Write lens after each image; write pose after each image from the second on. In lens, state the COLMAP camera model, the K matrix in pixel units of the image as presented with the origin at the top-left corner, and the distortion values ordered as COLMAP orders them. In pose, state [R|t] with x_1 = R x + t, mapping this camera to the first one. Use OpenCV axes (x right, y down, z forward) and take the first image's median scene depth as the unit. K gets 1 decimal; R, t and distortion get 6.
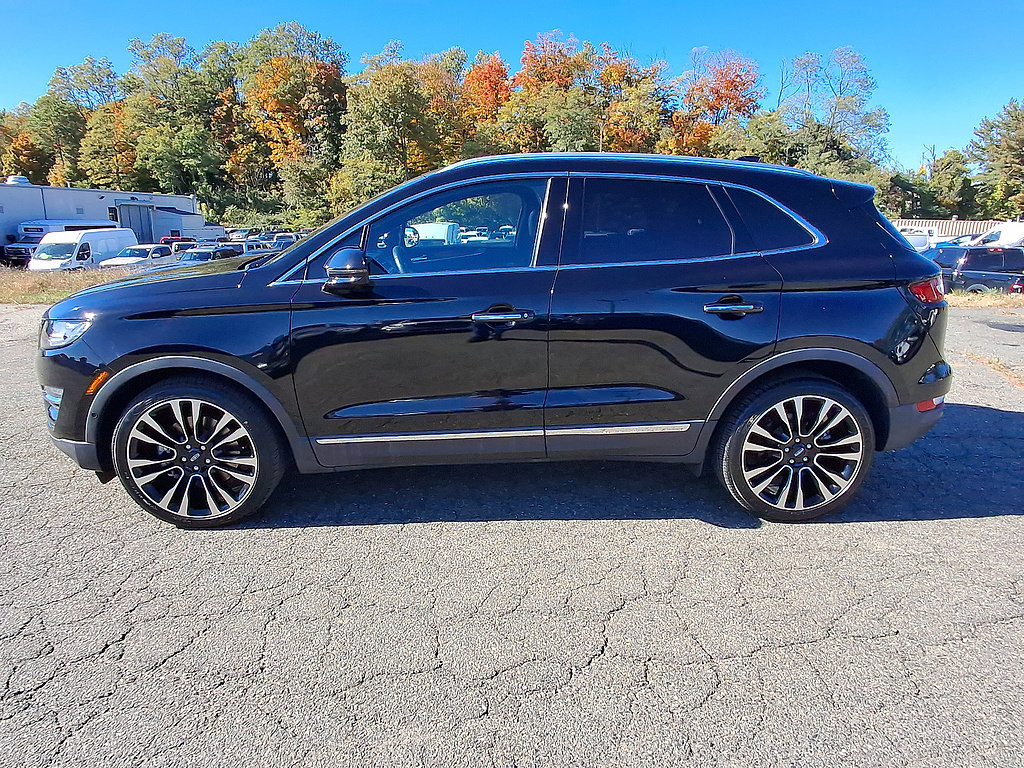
lens RADIAL K [[723.6, 0, 504.4], [0, 723.6, 377.7], [0, 0, 1]] dist [-0.001798, -0.023089]
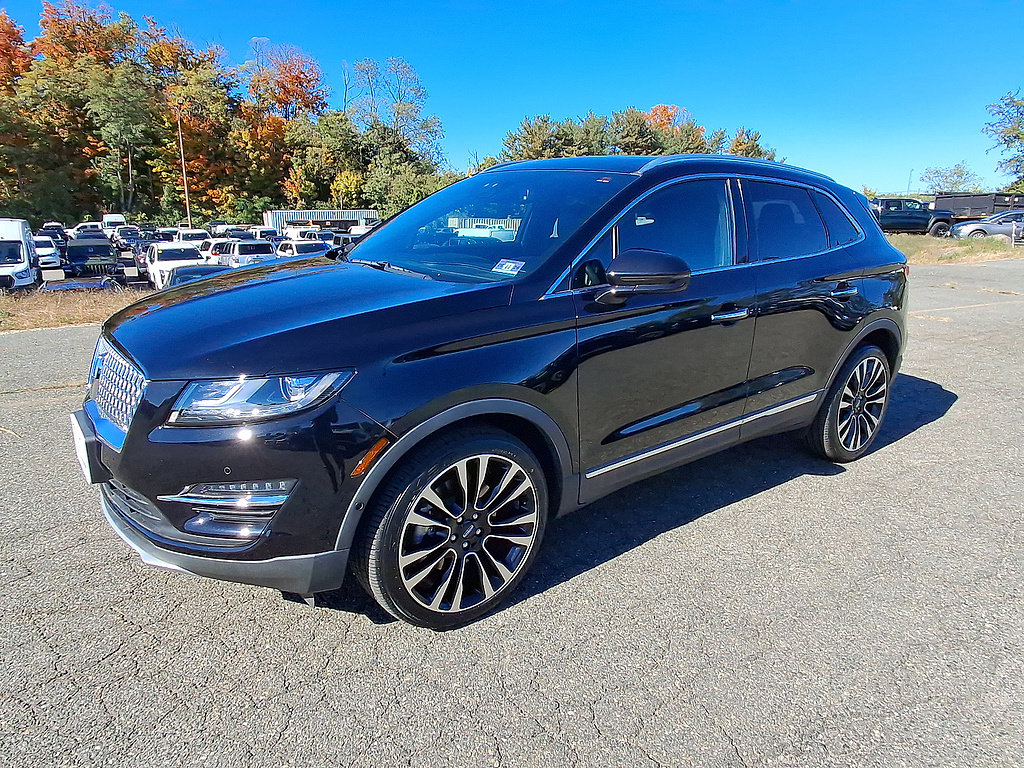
lens RADIAL K [[723.6, 0, 504.4], [0, 723.6, 377.7], [0, 0, 1]] dist [-0.001798, -0.023089]
pose [[0.786482, -0.130286, 0.603714, -0.116178], [0.126850, 0.990733, 0.048555, -0.011381], [-0.604446, 0.038393, 0.795721, 0.050622]]
